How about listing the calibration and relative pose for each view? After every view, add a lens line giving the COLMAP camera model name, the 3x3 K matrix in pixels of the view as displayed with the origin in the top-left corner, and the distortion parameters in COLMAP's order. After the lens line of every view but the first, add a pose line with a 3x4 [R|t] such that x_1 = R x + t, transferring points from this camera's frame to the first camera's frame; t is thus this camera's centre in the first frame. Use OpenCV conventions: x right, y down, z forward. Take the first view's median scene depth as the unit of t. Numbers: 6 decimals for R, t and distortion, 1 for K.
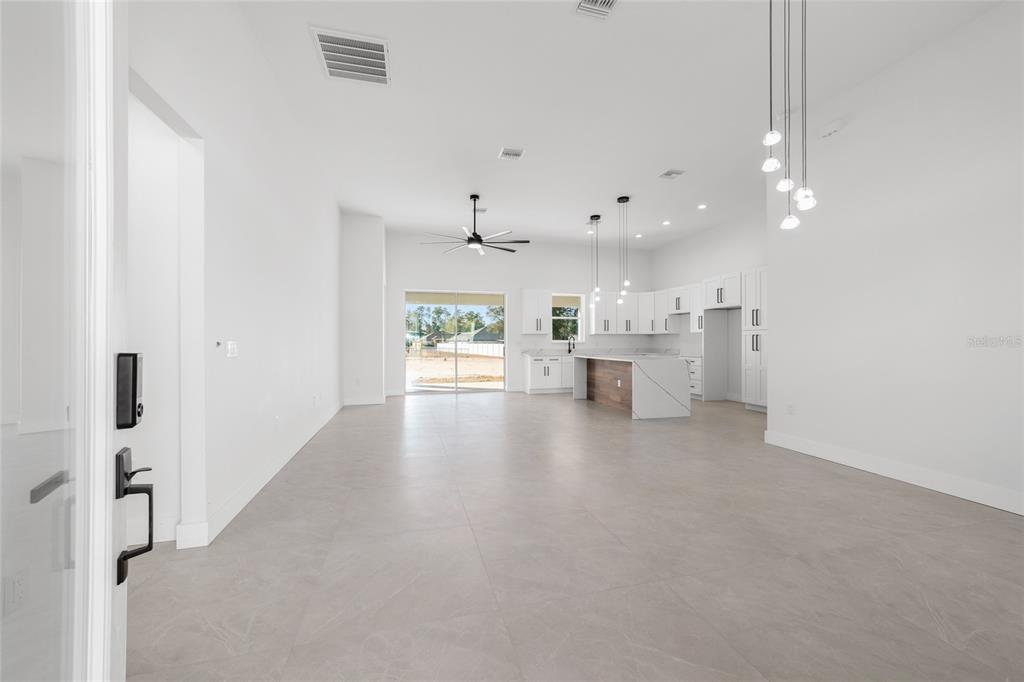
lens RADIAL K [[396.5, 0, 513.7], [0, 396.5, 342.4], [0, 0, 1]] dist [-0.007750, 0.003234]
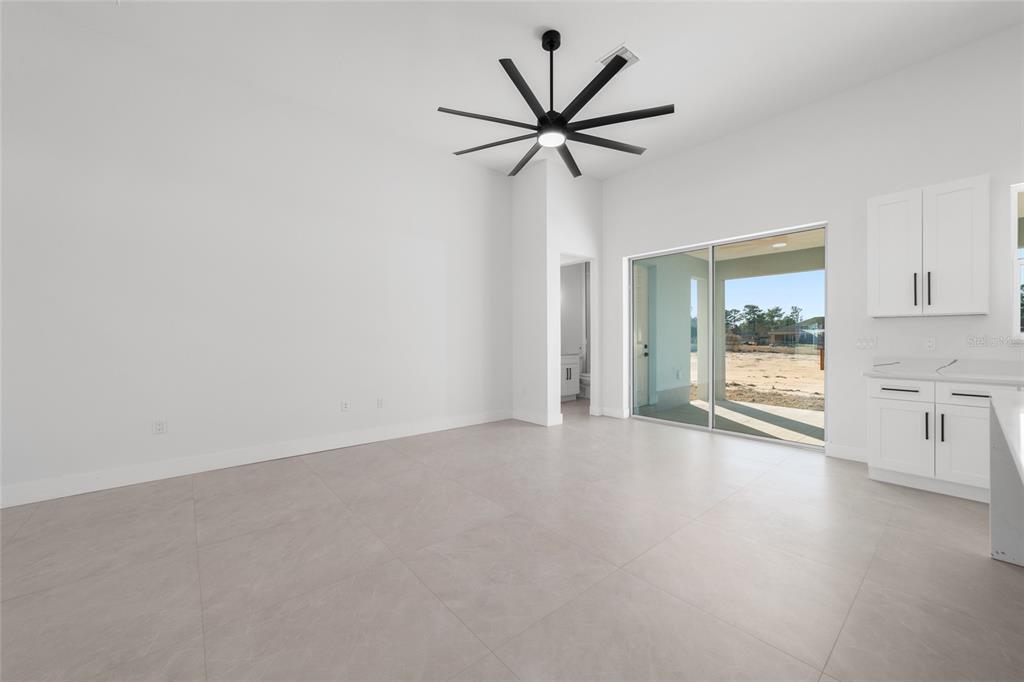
lens RADIAL K [[396.5, 0, 510.5], [0, 396.5, 335.6], [0, 0, 1]] dist [-0.007750, 0.003234]
pose [[0.418668, 0.001595, -0.908138, 0.249426], [-0.001225, 0.999999, 0.001191, -0.002975], [0.908139, 0.000613, 0.418669, 0.583218]]
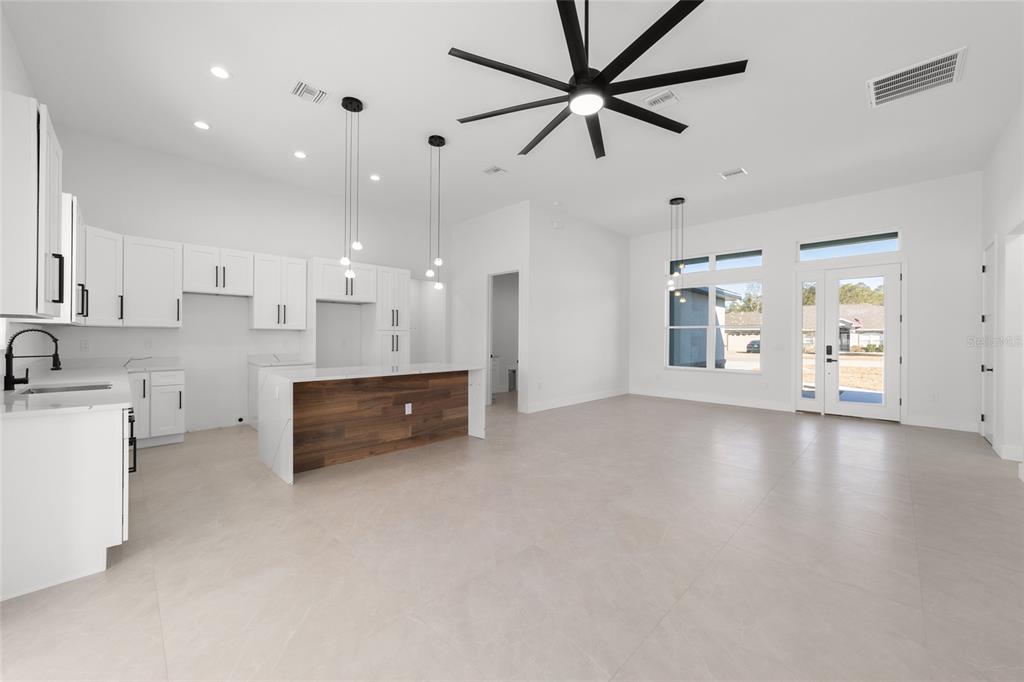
lens RADIAL K [[396.5, 0, 513.5], [0, 396.5, 339.0], [0, 0, 1]] dist [-0.007750, 0.003234]
pose [[-0.500870, -0.004490, 0.865511, -0.311610], [-0.002133, 0.999990, 0.003953, -0.011061], [-0.865520, 0.000134, -0.500875, 0.971535]]
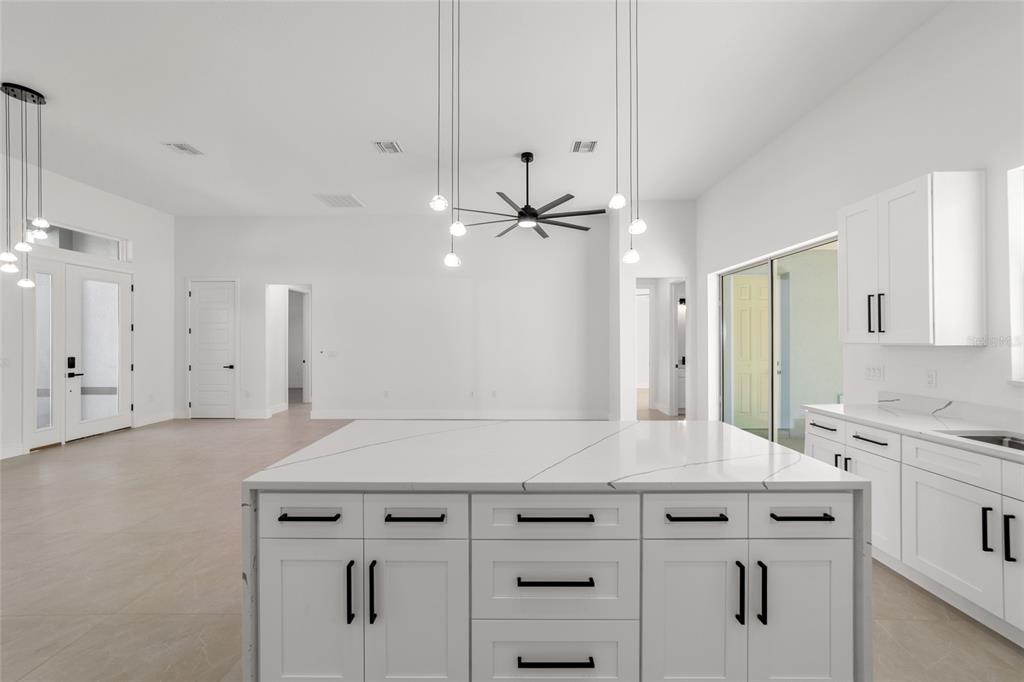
lens RADIAL K [[396.5, 0, 509.9], [0, 396.5, 335.2], [0, 0, 1]] dist [-0.007750, 0.003234]
pose [[-0.276438, -0.003439, -0.961026, 0.466156], [0.000059, 0.999994, -0.003596, -0.029541], [0.961032, -0.001050, -0.276436, 0.903377]]
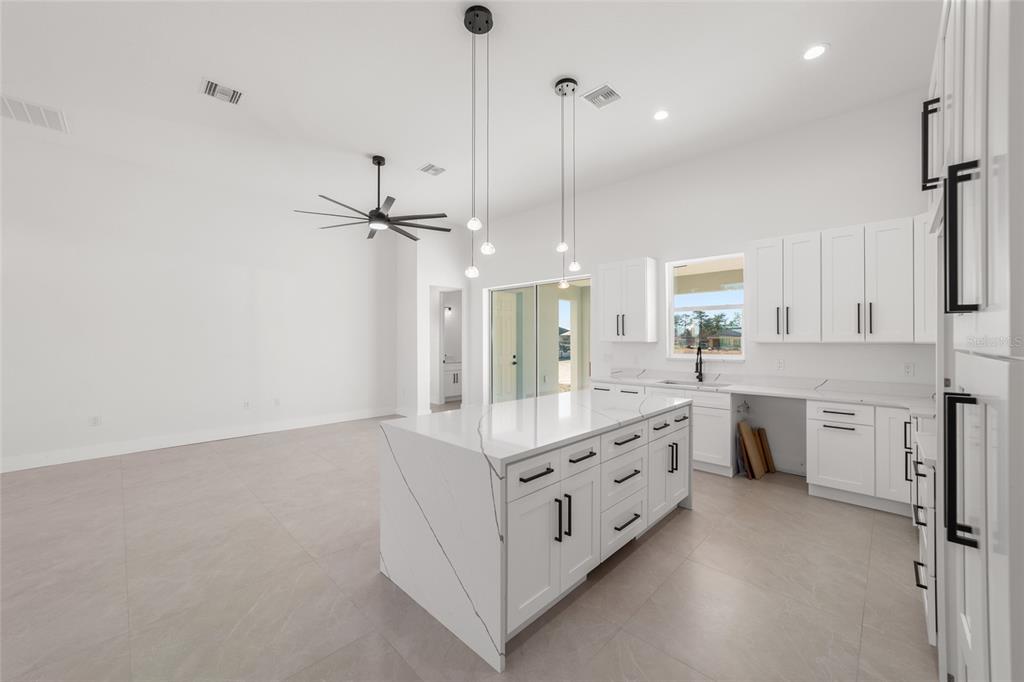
lens RADIAL K [[396.5, 0, 511.8], [0, 396.5, 338.3], [0, 0, 1]] dist [-0.007750, 0.003234]
pose [[0.503472, 0.002635, -0.864007, 0.510186], [-0.004032, 0.999992, 0.000700, -0.028270], [0.864002, 0.003131, 0.503479, 0.654231]]
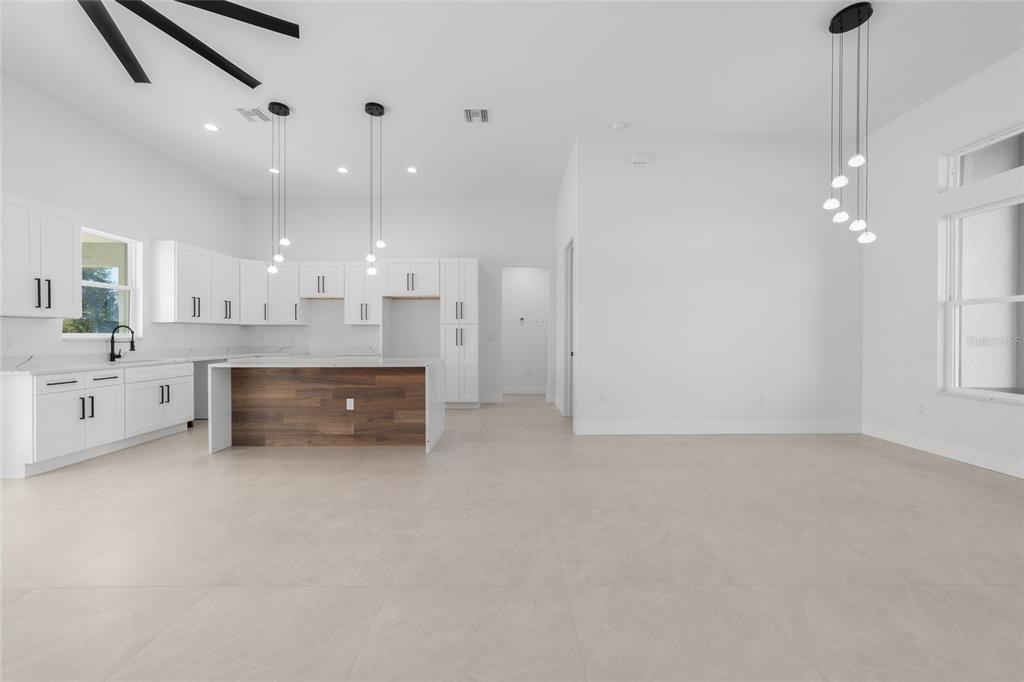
lens RADIAL K [[396.5, 0, 507.8], [0, 396.5, 336.8], [0, 0, 1]] dist [-0.007750, 0.003234]
pose [[0.264118, -0.003699, 0.964483, -0.214144], [0.003541, 0.999990, 0.002866, -0.001506], [-0.964484, 0.002659, 0.264128, 0.499600]]
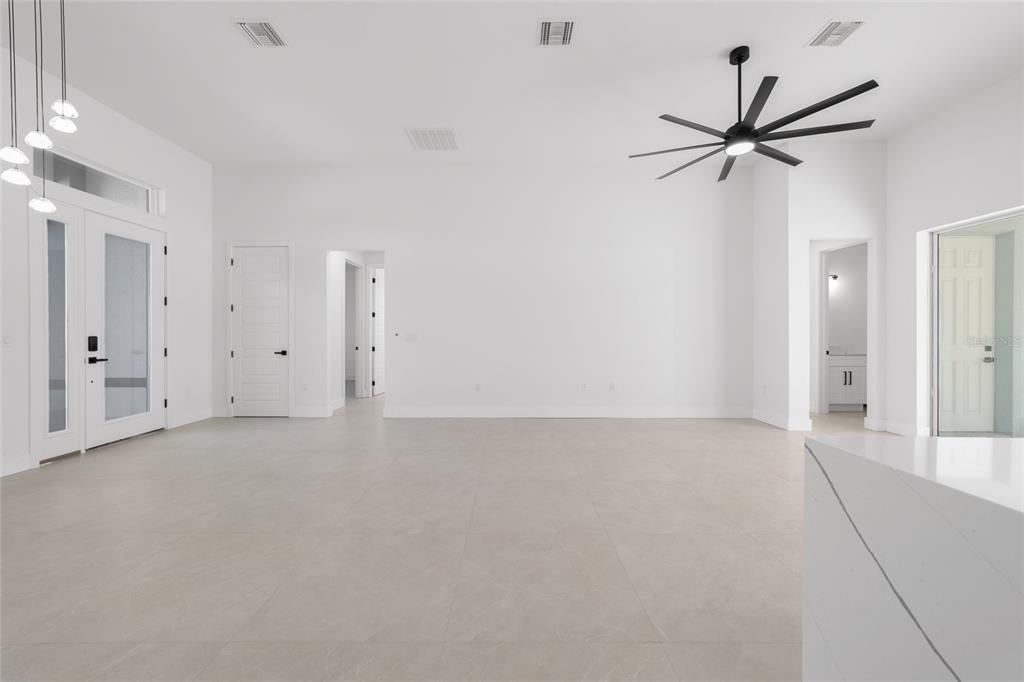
lens RADIAL K [[396.5, 0, 505.8], [0, 396.5, 332.5], [0, 0, 1]] dist [-0.007750, 0.003234]
pose [[-0.272353, 0.002672, -0.962194, 0.371979], [-0.001644, 0.999993, 0.003242, -0.003389], [0.962196, 0.002465, -0.272346, 0.656528]]
